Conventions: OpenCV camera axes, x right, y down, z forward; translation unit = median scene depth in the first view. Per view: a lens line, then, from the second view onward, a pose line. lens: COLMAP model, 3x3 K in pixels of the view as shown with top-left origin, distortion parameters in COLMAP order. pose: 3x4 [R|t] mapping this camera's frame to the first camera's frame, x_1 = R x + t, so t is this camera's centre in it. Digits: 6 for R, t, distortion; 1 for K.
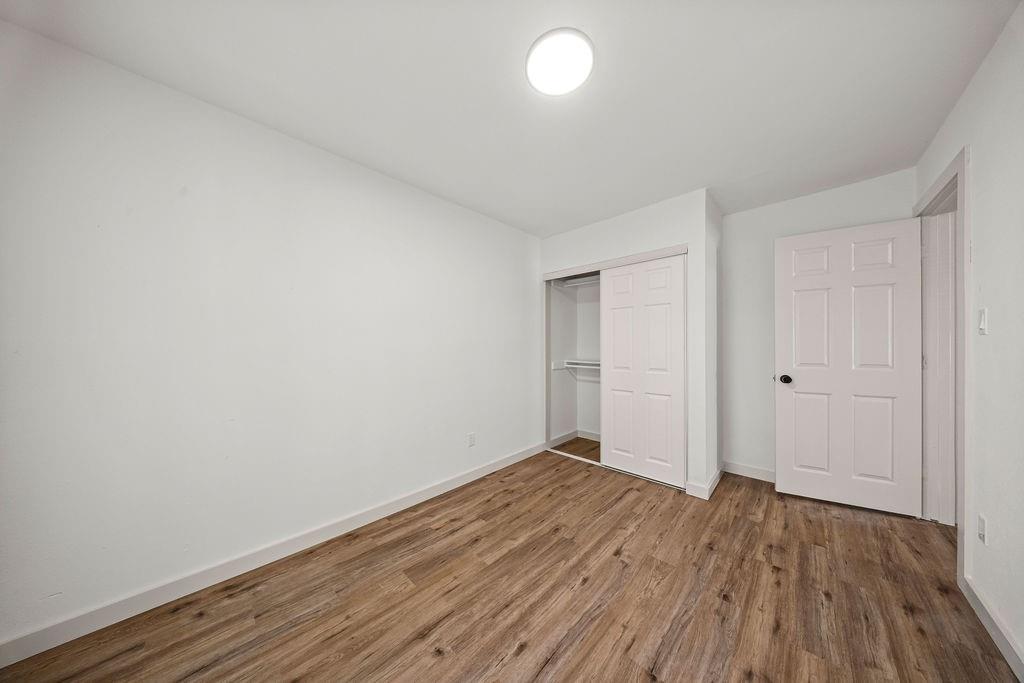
lens RADIAL K [[301.2, 0, 514.2], [0, 301.2, 342.9], [0, 0, 1]] dist [-0.009592, -0.000152]
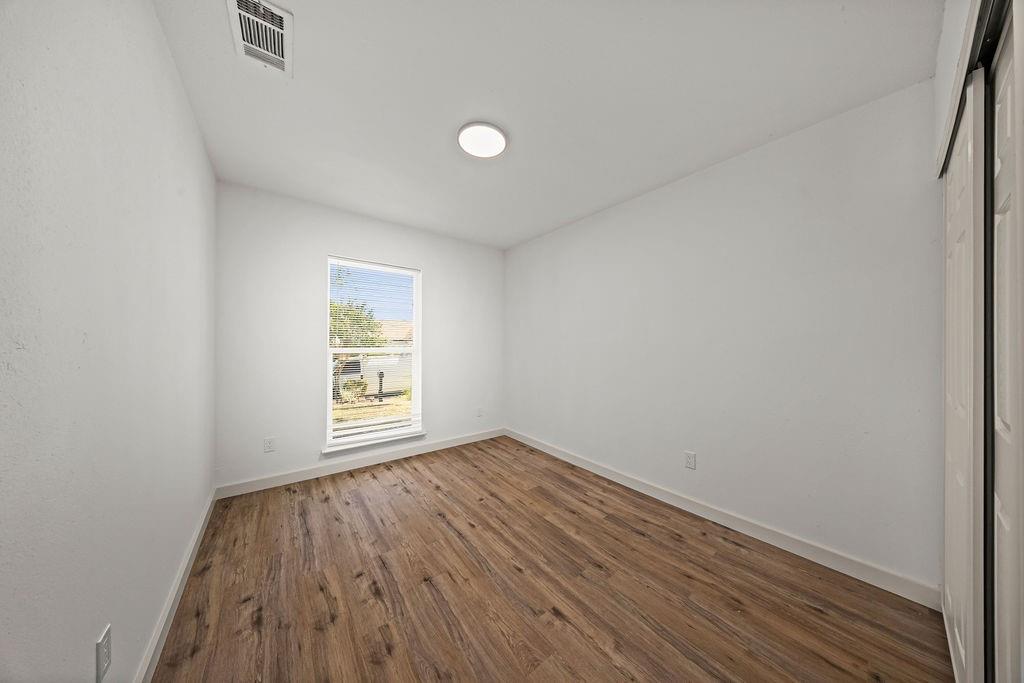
lens RADIAL K [[301.2, 0, 513.8], [0, 301.2, 341.2], [0, 0, 1]] dist [-0.009592, -0.000152]
pose [[-0.132698, -0.001359, -0.991156, 1.081549], [-0.000205, 0.999999, -0.001344, -0.000591], [0.991157, 0.000025, -0.132698, 0.950543]]
